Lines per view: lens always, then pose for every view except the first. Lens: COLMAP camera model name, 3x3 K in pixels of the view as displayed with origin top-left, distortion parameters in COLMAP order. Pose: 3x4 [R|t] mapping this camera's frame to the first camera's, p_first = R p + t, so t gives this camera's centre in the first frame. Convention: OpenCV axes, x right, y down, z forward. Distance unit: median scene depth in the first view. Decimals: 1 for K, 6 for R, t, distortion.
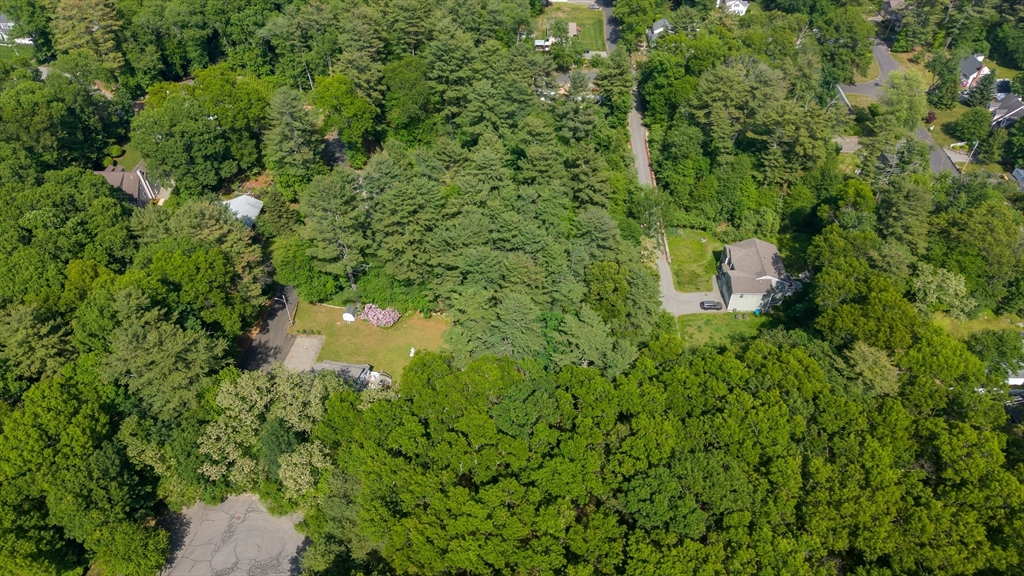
lens RADIAL K [[687.2, 0, 512.0], [0, 687.2, 286.1], [0, 0, 1]] dist [0.005554, -0.003075]
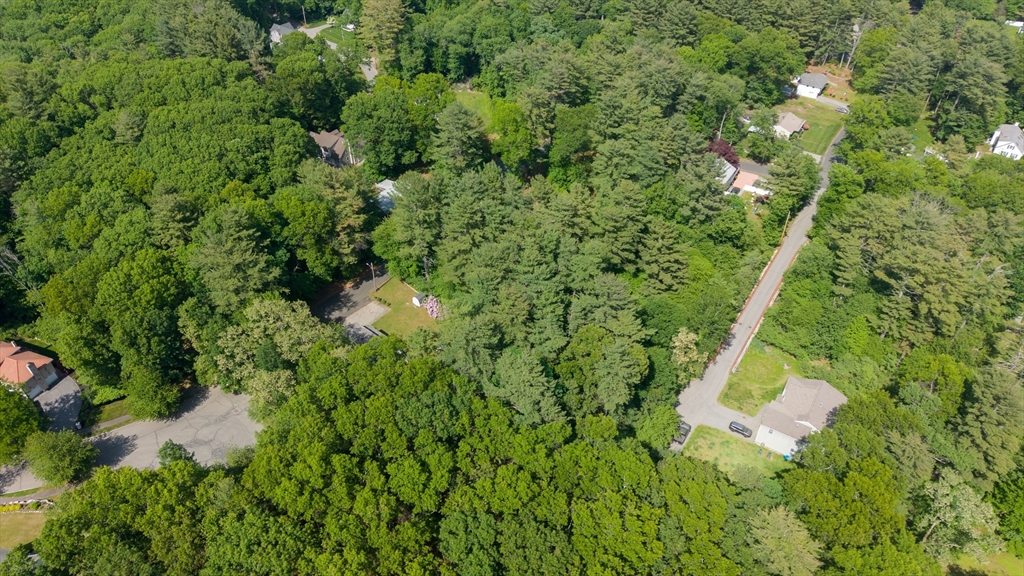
lens RADIAL K [[687.2, 0, 512.0], [0, 687.2, 286.1], [0, 0, 1]] dist [0.005554, -0.003075]
pose [[0.856082, 0.337350, -0.391558, 0.300025], [-0.367553, 0.929999, -0.002350, -0.031153], [0.363356, 0.145930, 0.920150, 0.020344]]
